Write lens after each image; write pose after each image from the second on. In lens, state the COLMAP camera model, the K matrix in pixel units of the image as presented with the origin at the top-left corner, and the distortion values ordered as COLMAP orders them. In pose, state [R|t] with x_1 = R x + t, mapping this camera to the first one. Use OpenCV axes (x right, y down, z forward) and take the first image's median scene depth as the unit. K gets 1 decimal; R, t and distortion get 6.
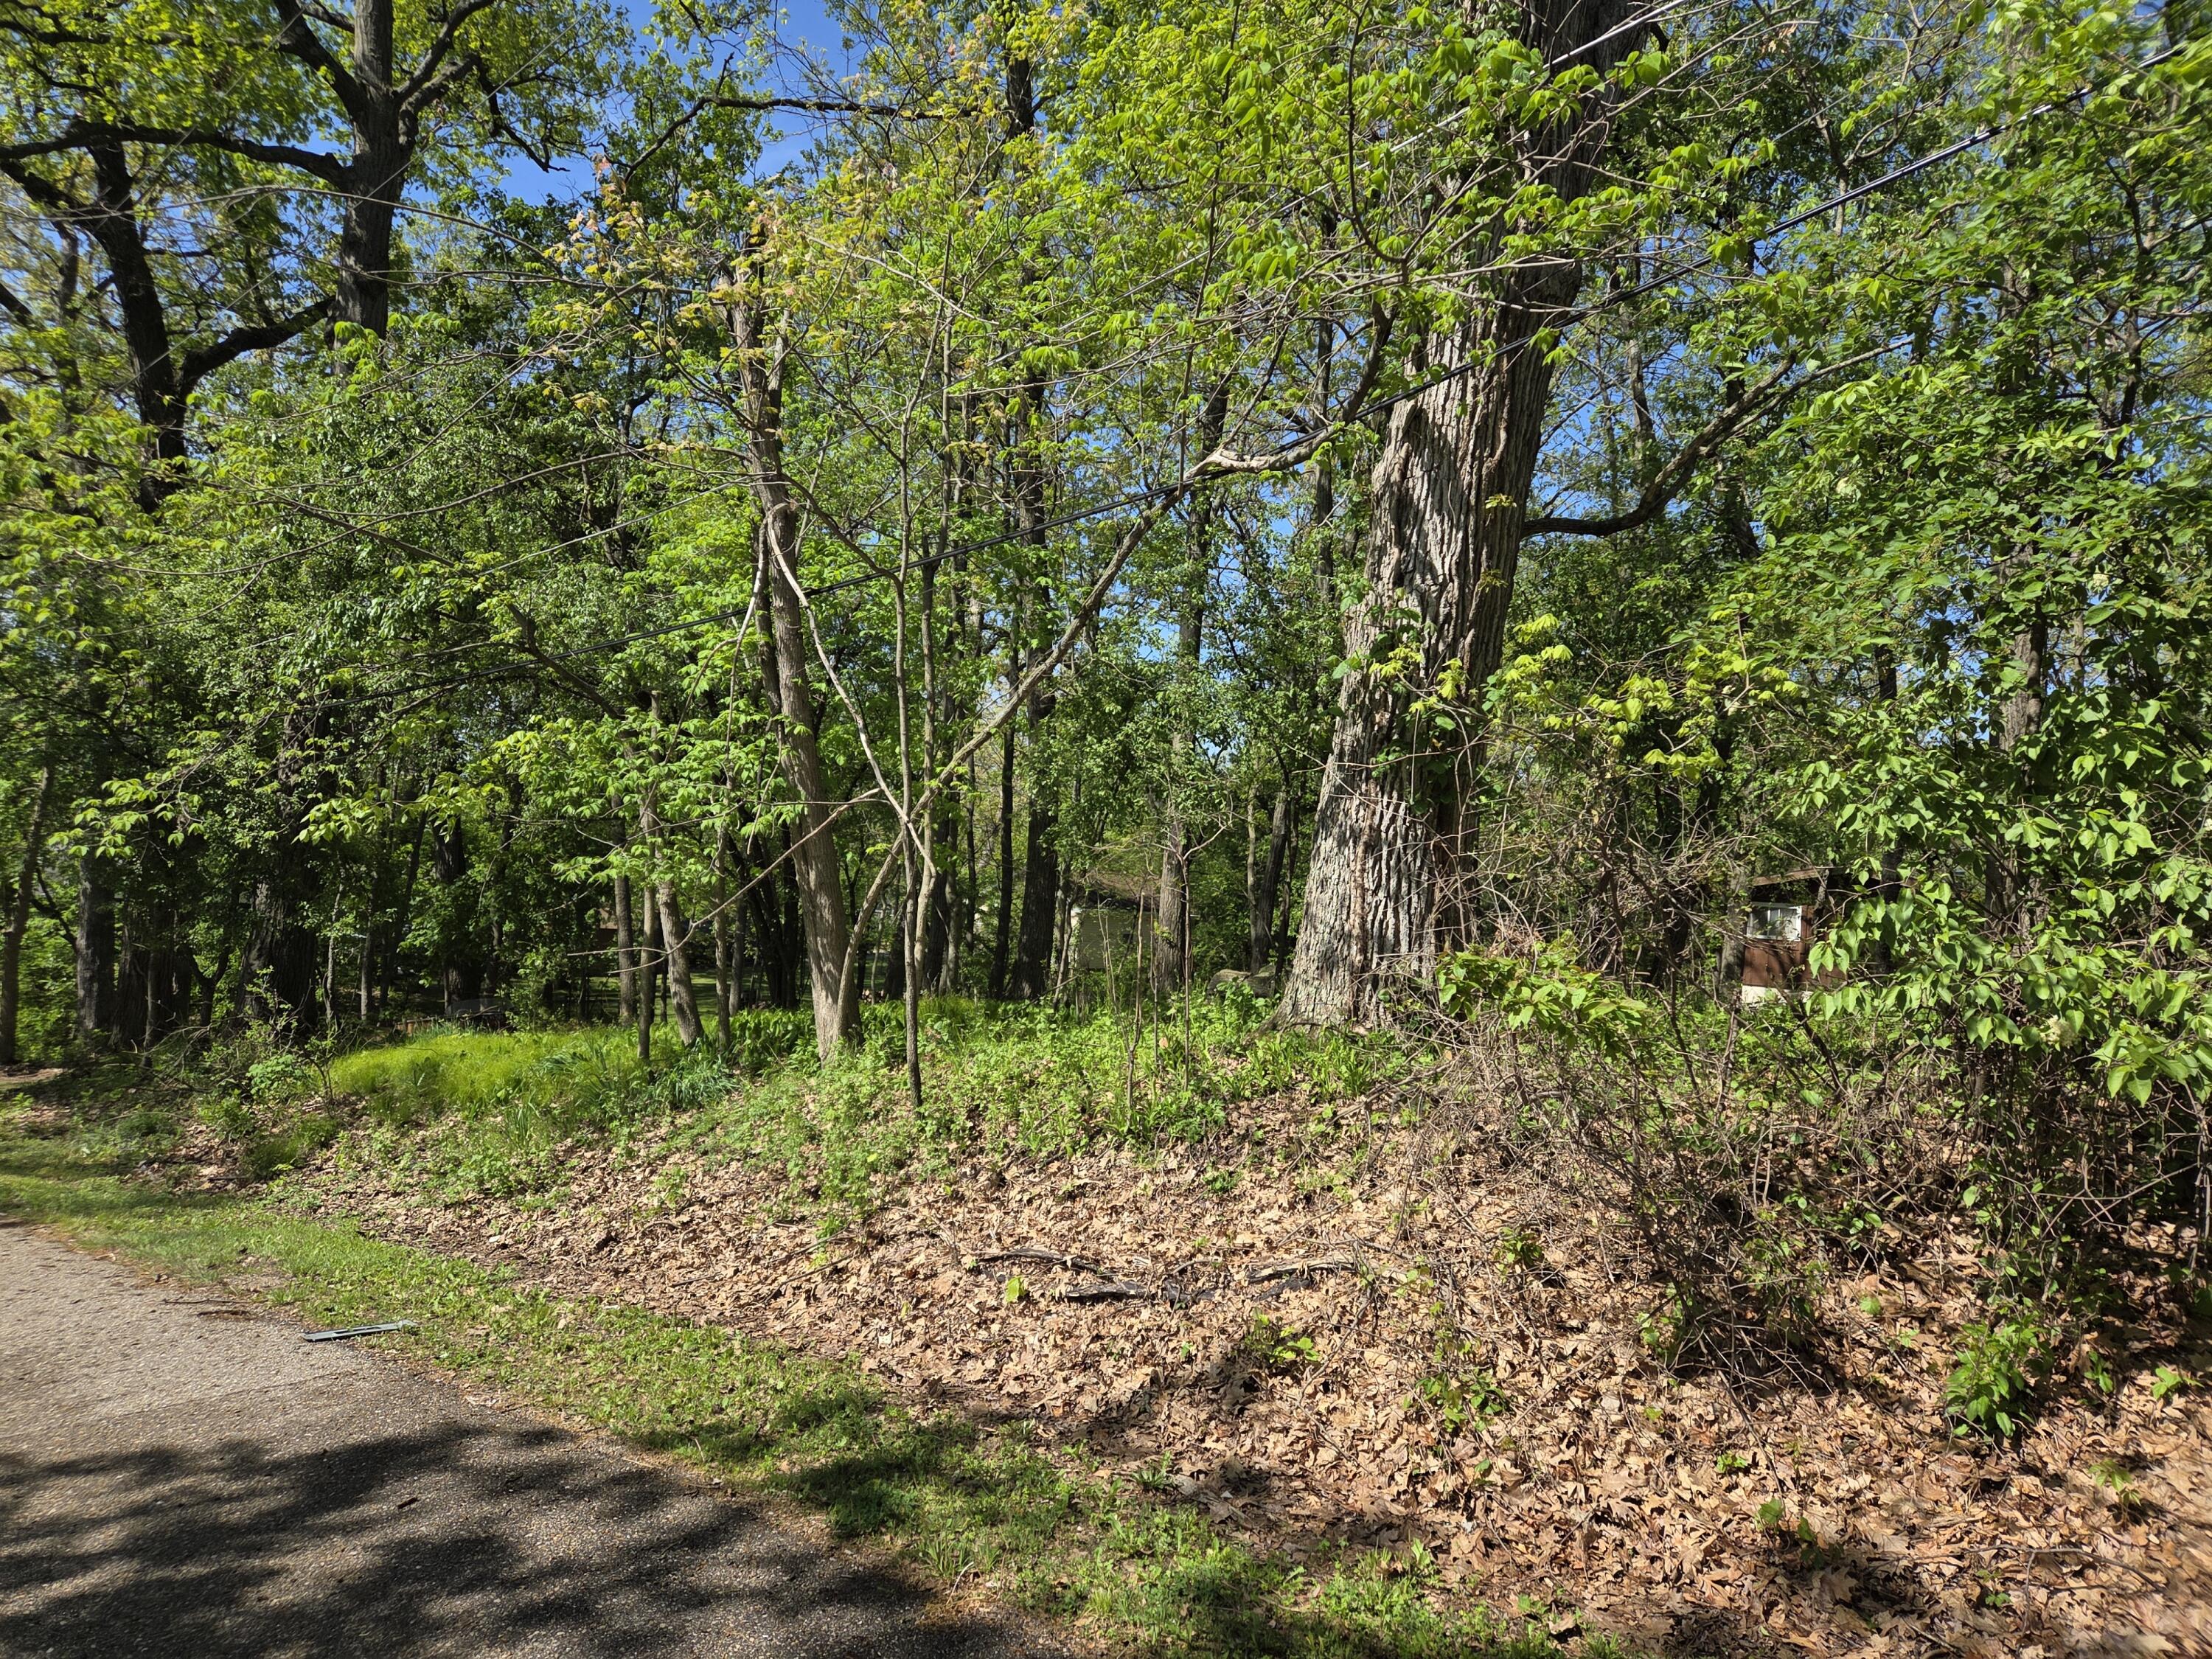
lens RADIAL K [[1464.0, 0, 1062.1], [0, 1464.0, 827.2], [0, 0, 1]] dist [0.088241, -0.071443]
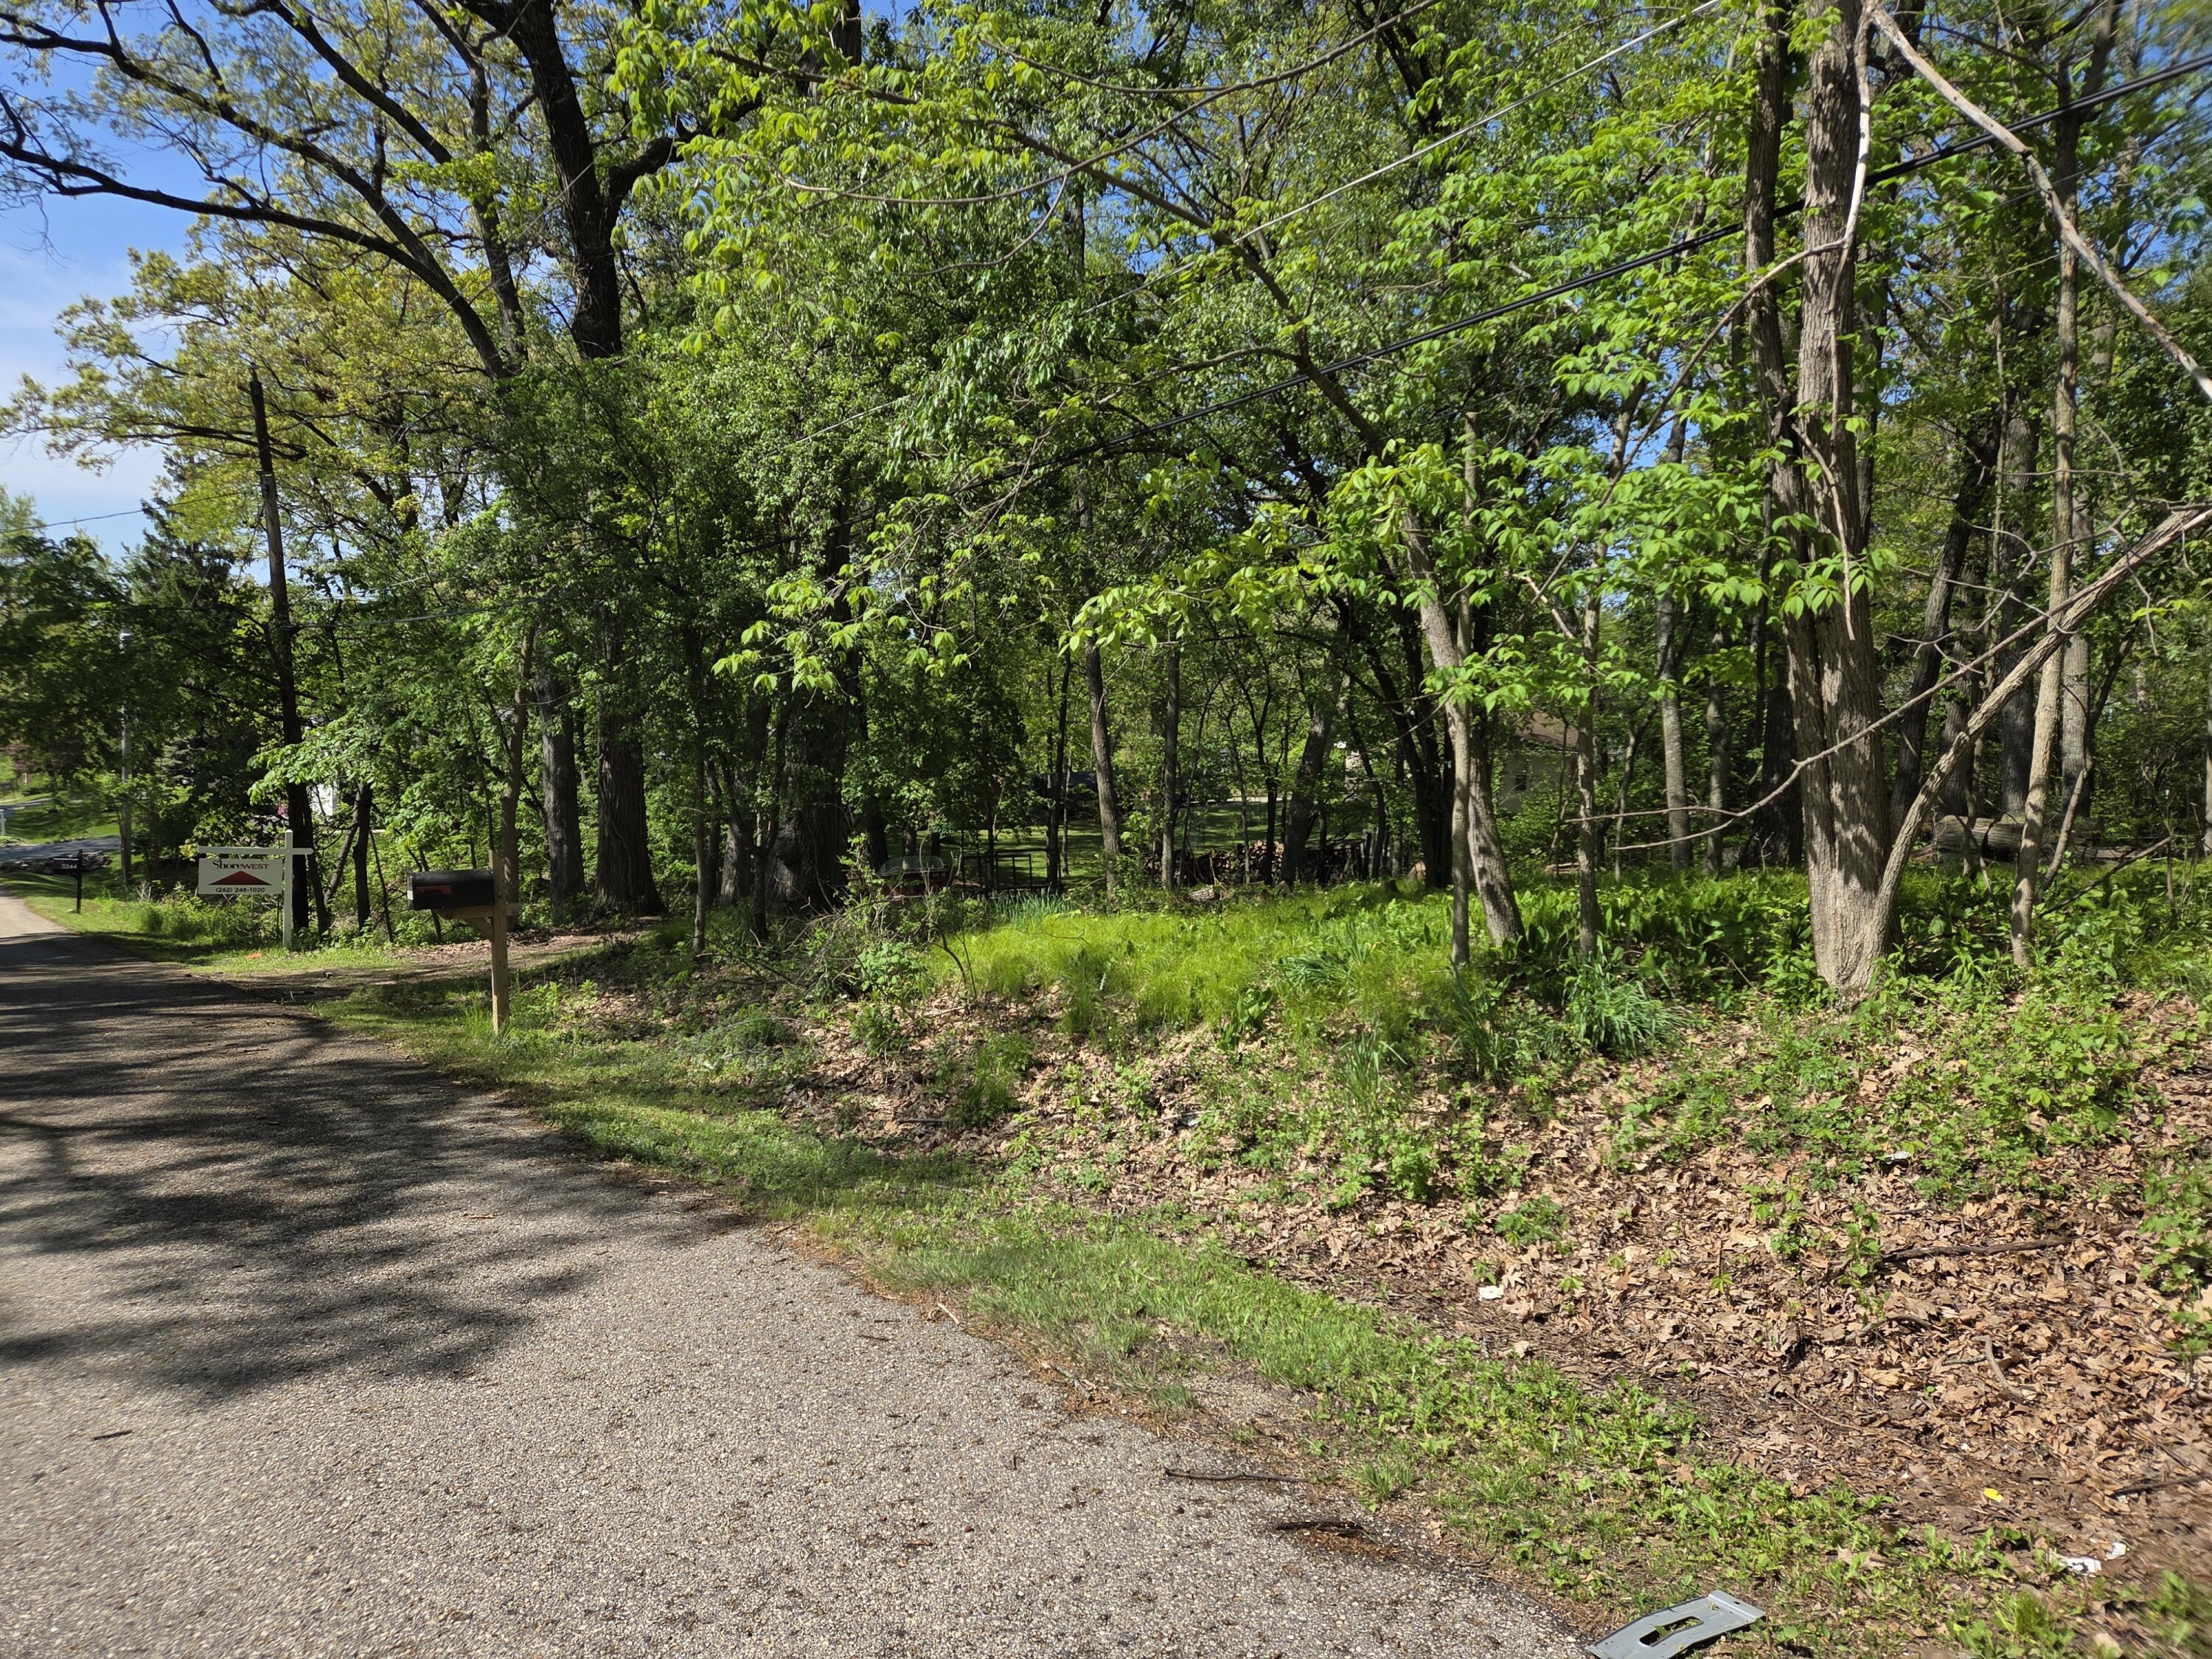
lens RADIAL K [[1464.0, 0, 1084.8], [0, 1464.0, 825.6], [0, 0, 1]] dist [0.088241, -0.071443]
pose [[0.979973, -0.019974, -0.198128, -0.346232], [0.040392, 0.994212, 0.099553, 0.018616], [0.194993, -0.105562, 0.975107, 0.331671]]
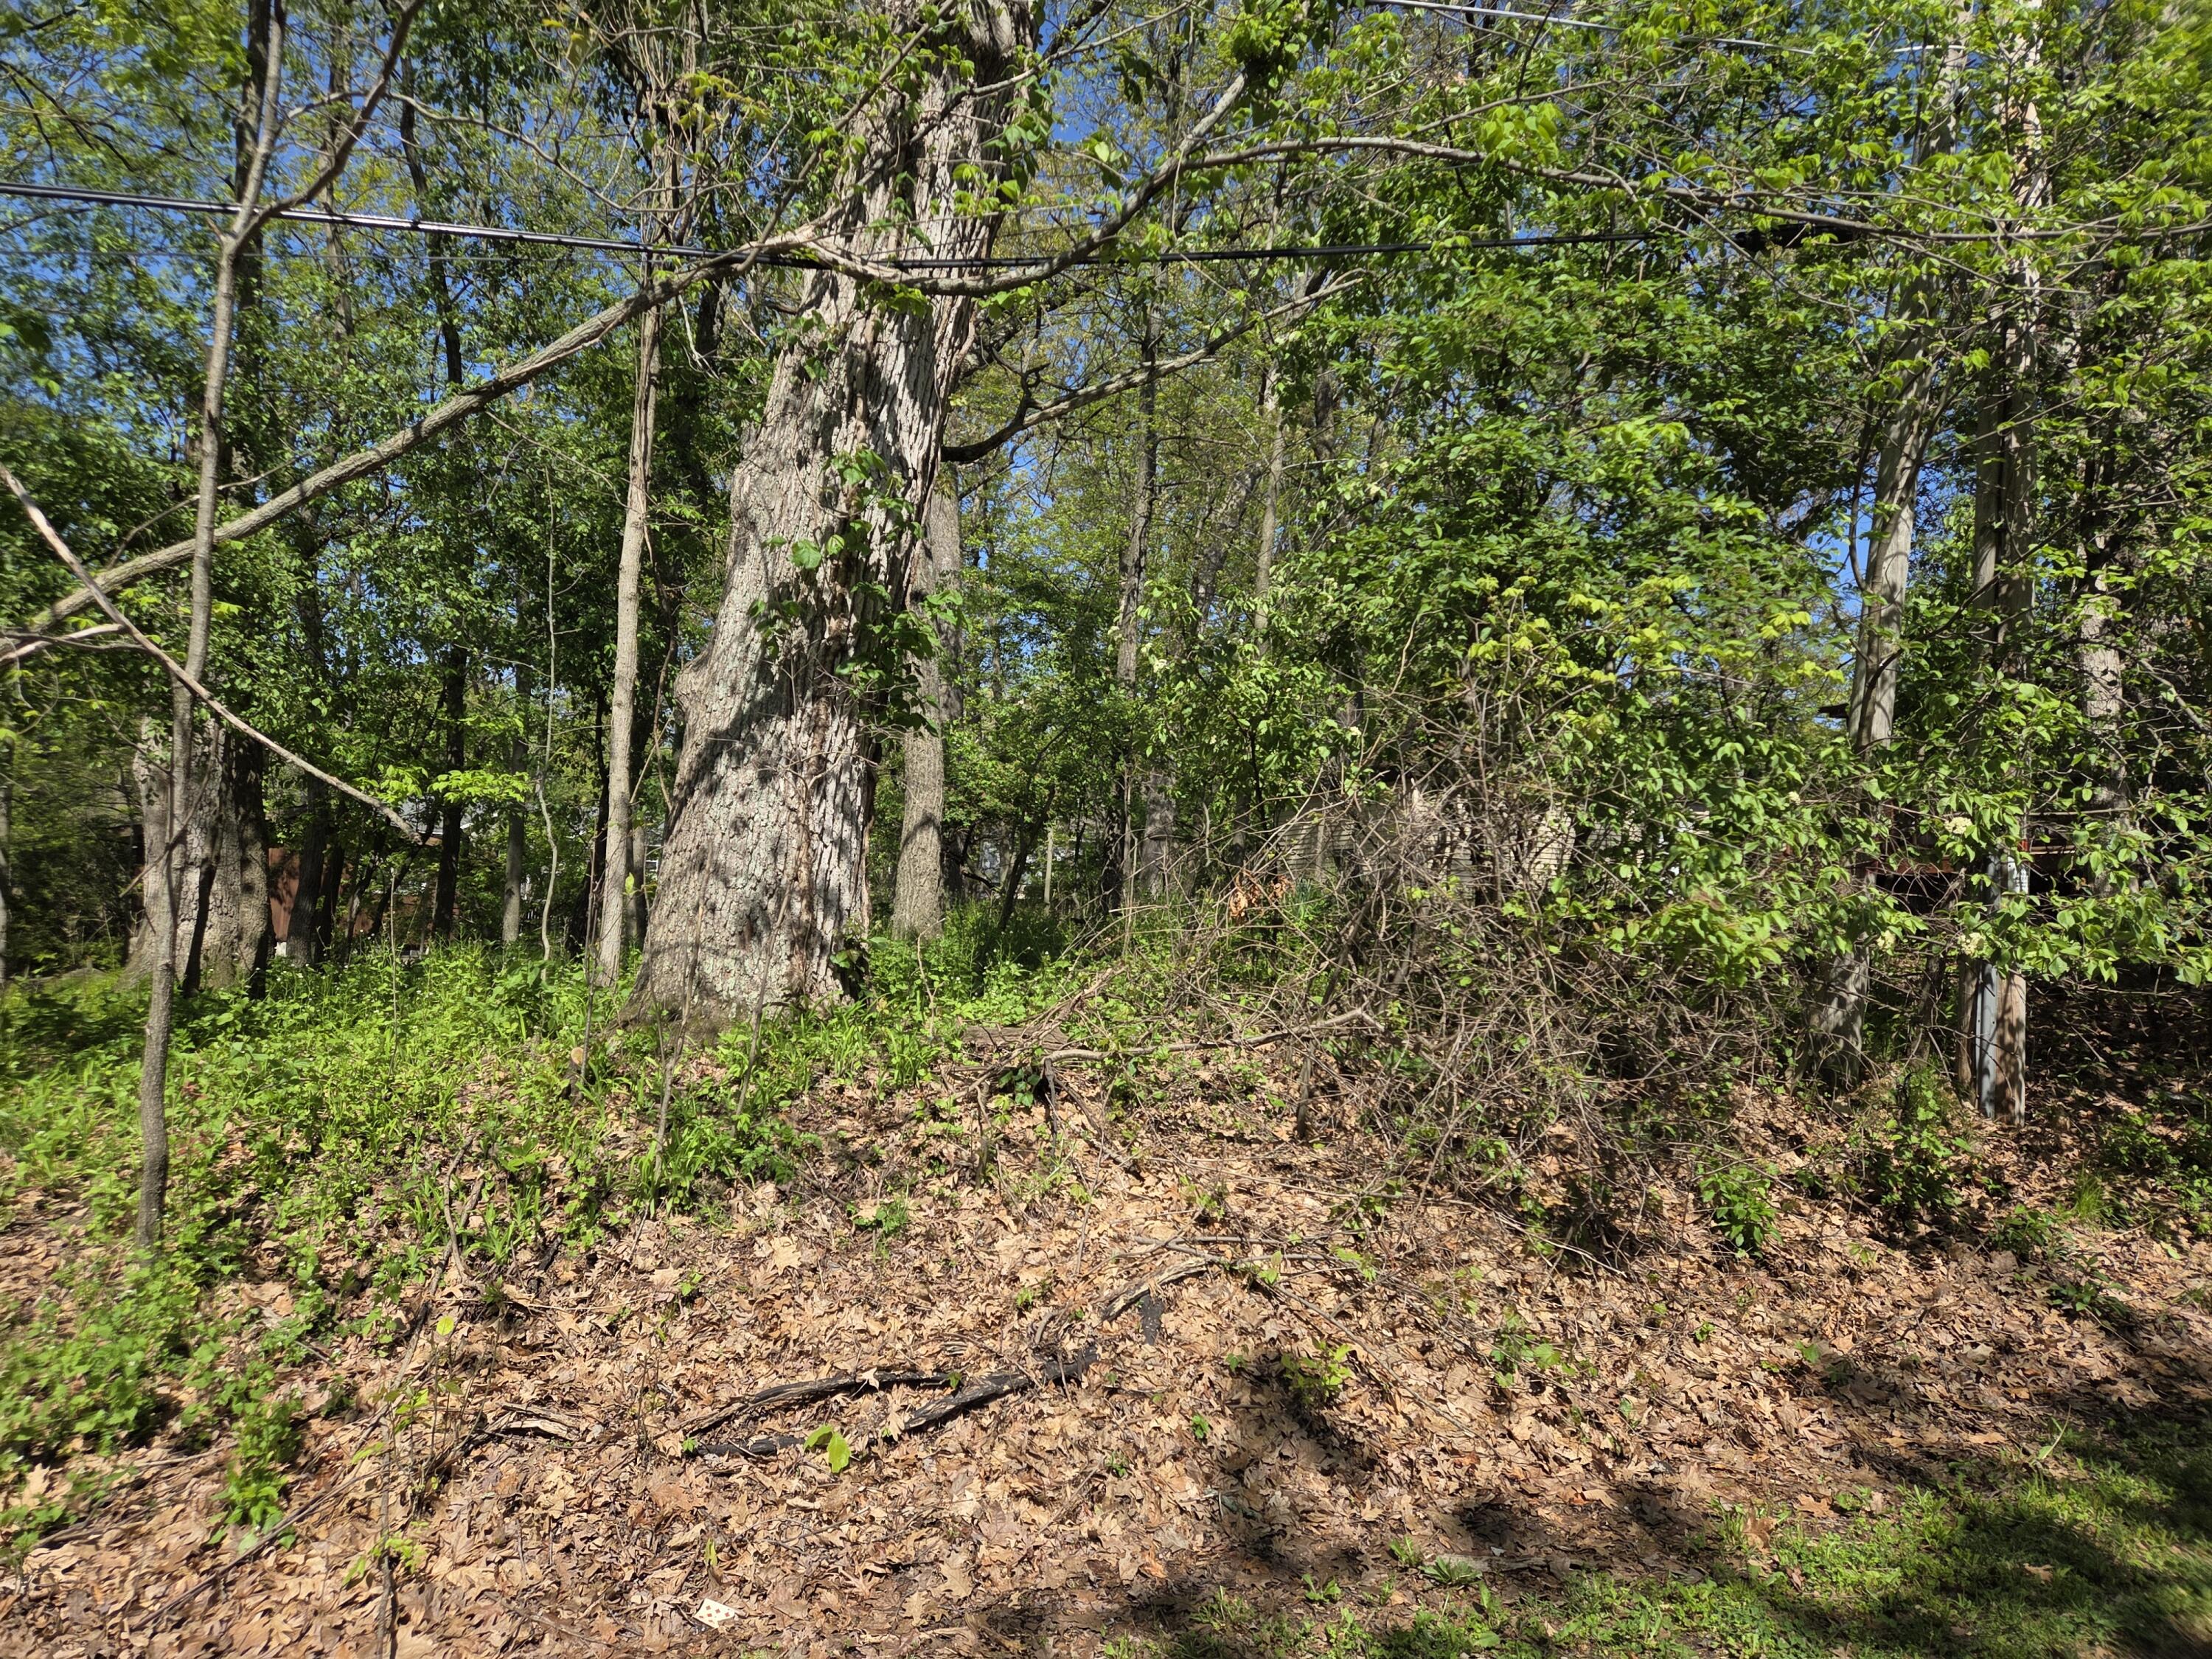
lens RADIAL K [[1464.0, 0, 1102.4], [0, 1464.0, 830.3], [0, 0, 1]] dist [0.088241, -0.071443]
pose [[0.473205, 0.011949, 0.880871, -0.339352], [-0.048560, 0.998742, 0.012539, 0.017375], [-0.879613, -0.048709, 0.473190, 0.368775]]
